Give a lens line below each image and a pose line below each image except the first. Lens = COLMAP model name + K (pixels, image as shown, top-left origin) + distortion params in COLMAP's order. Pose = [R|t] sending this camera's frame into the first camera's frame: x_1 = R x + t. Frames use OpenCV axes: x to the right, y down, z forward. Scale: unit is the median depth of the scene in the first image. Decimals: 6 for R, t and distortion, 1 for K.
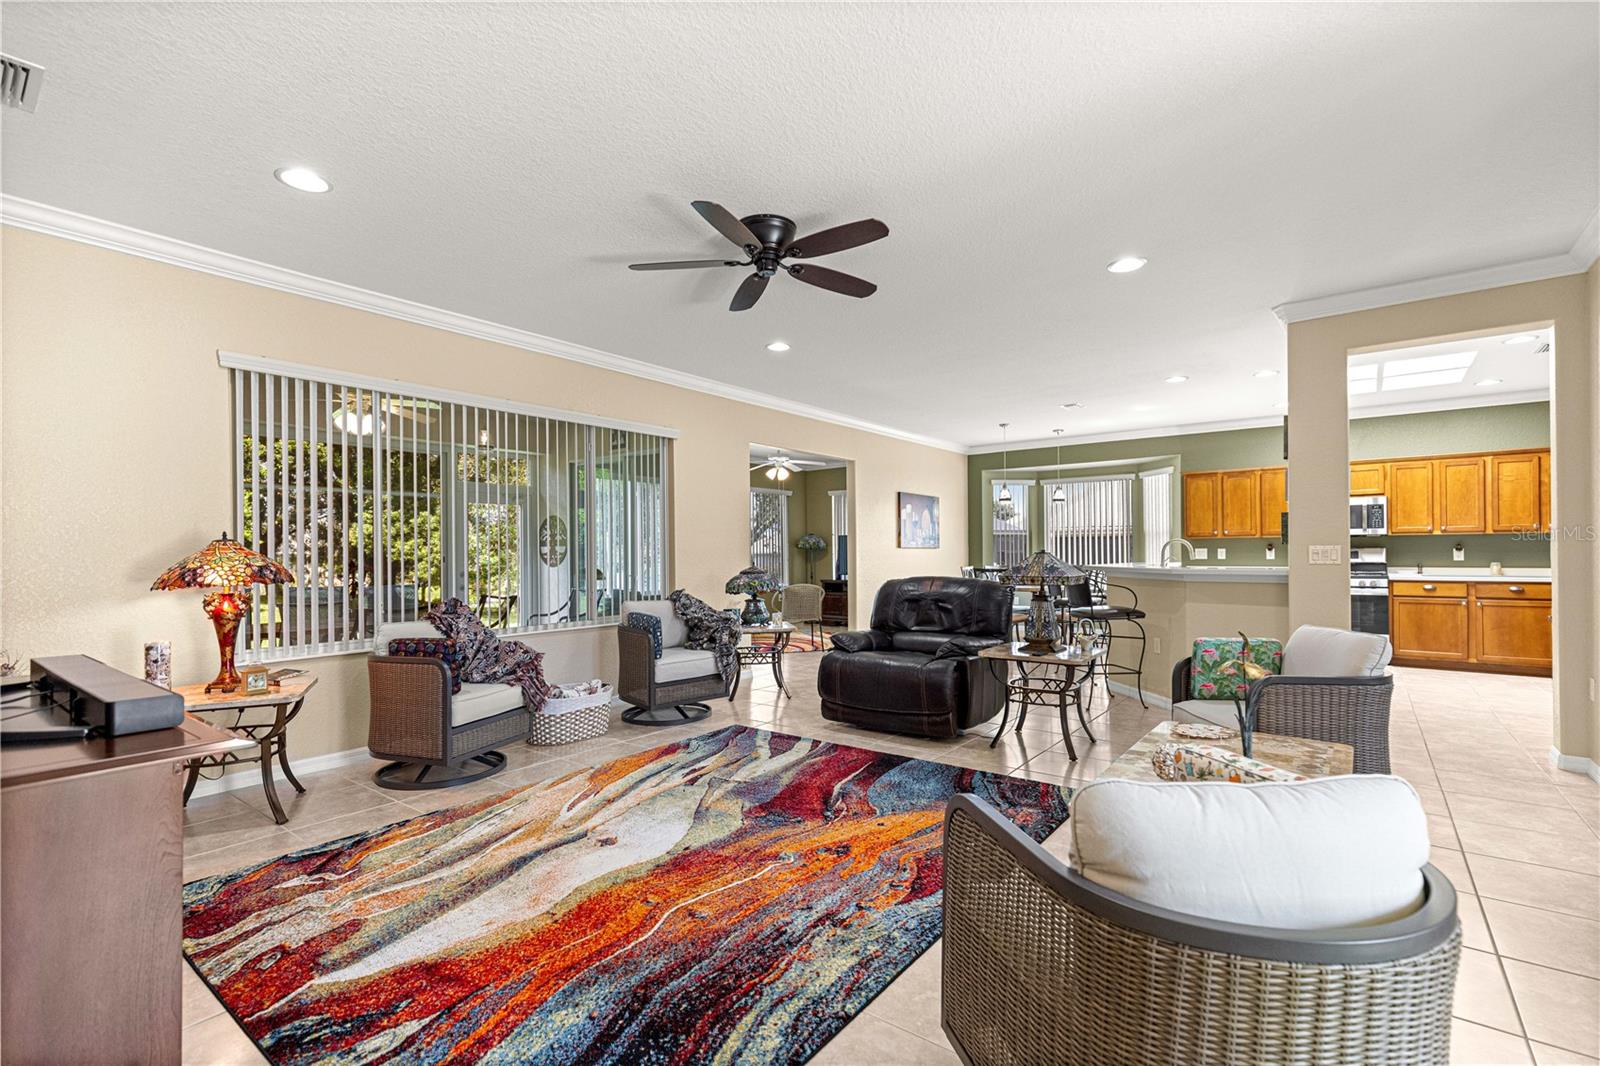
lens RADIAL K [[713.3, 0, 804.9], [0, 713.3, 549.8], [0, 0, 1]] dist [0.004106, -0.000434]
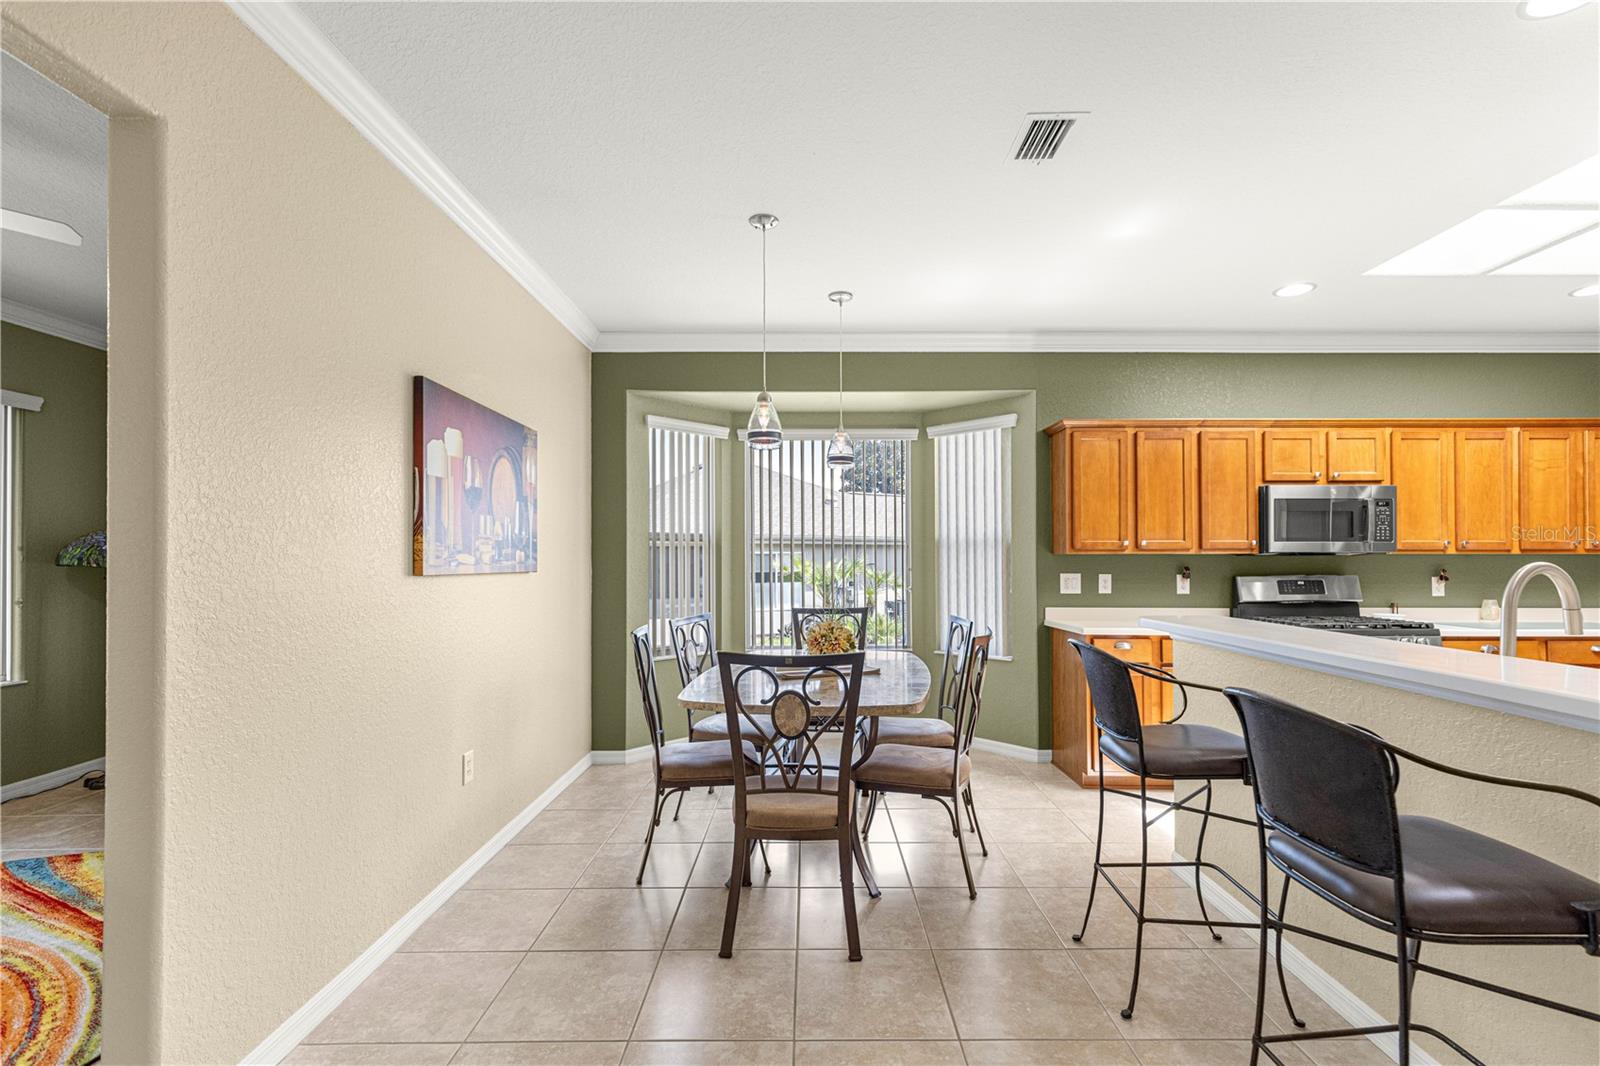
lens RADIAL K [[713.3, 0, 804.9], [0, 713.3, 549.8], [0, 0, 1]] dist [0.004106, -0.000434]
pose [[0.792997, 0.013930, 0.609067, 0.190140], [-0.008010, 0.999891, -0.012439, -0.024784], [-0.609173, 0.004985, 0.793021, 1.583244]]
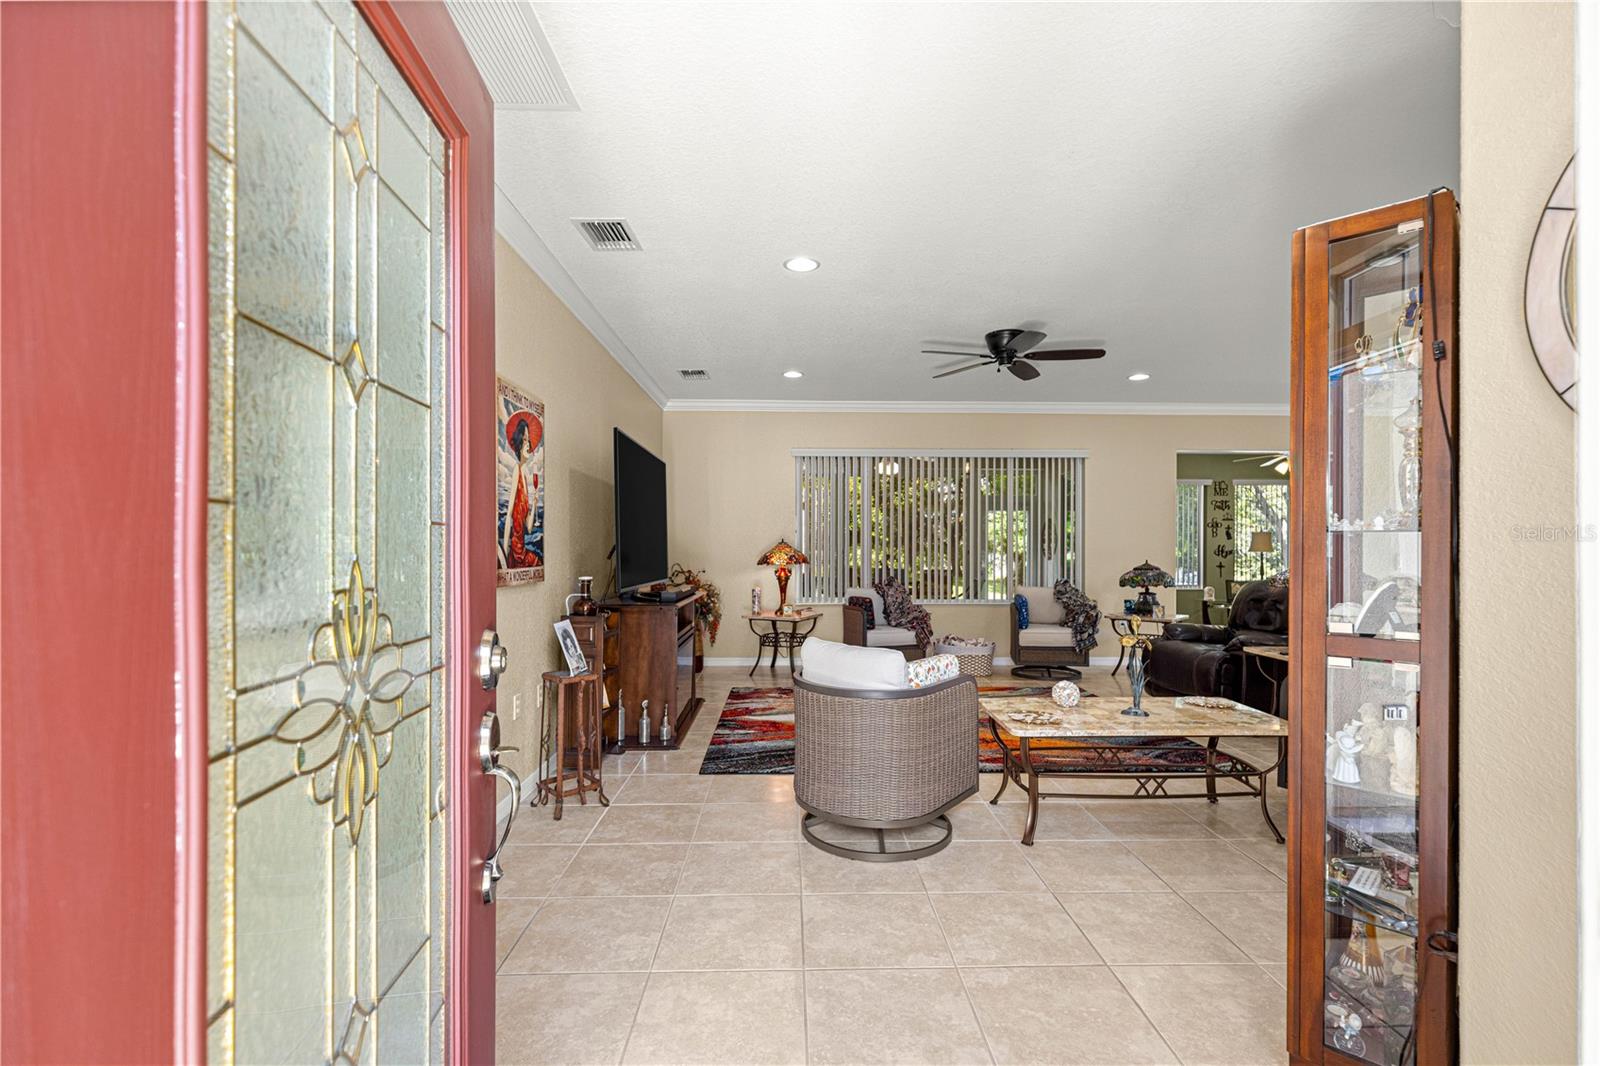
lens RADIAL K [[705.6, 0, 802.3], [0, 705.6, 543.9], [0, 0, 1]] dist [-0.000568, -0.000083]
pose [[0.625966, 0.007984, -0.779810, 0.716306], [-0.005665, 0.999968, 0.005691, -0.018399], [0.779830, 0.000855, 0.625991, -0.219320]]
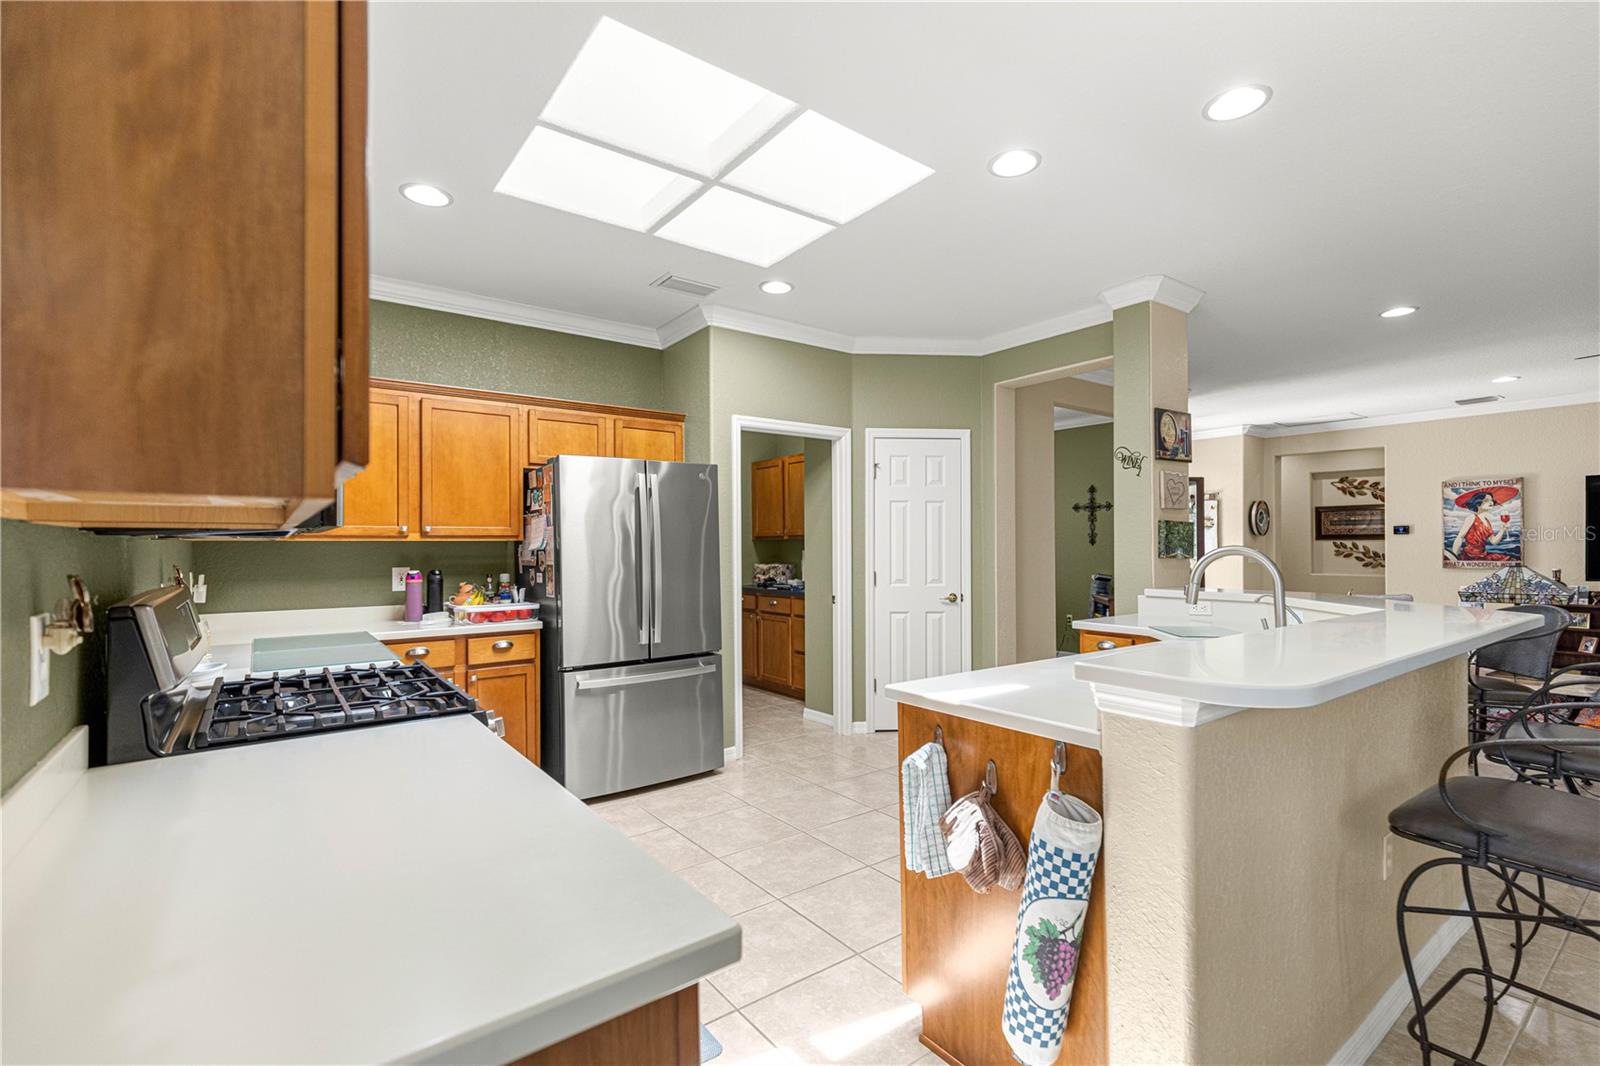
lens RADIAL K [[713.0, 0, 808.8], [0, 713.0, 541.2], [0, 0, 1]] dist [0.004143, -0.000148]
pose [[-0.964540, 0.012575, 0.263637, 1.044449], [0.009684, 0.999878, -0.012260, -0.027751], [-0.263759, -0.009273, -0.964544, 2.304831]]
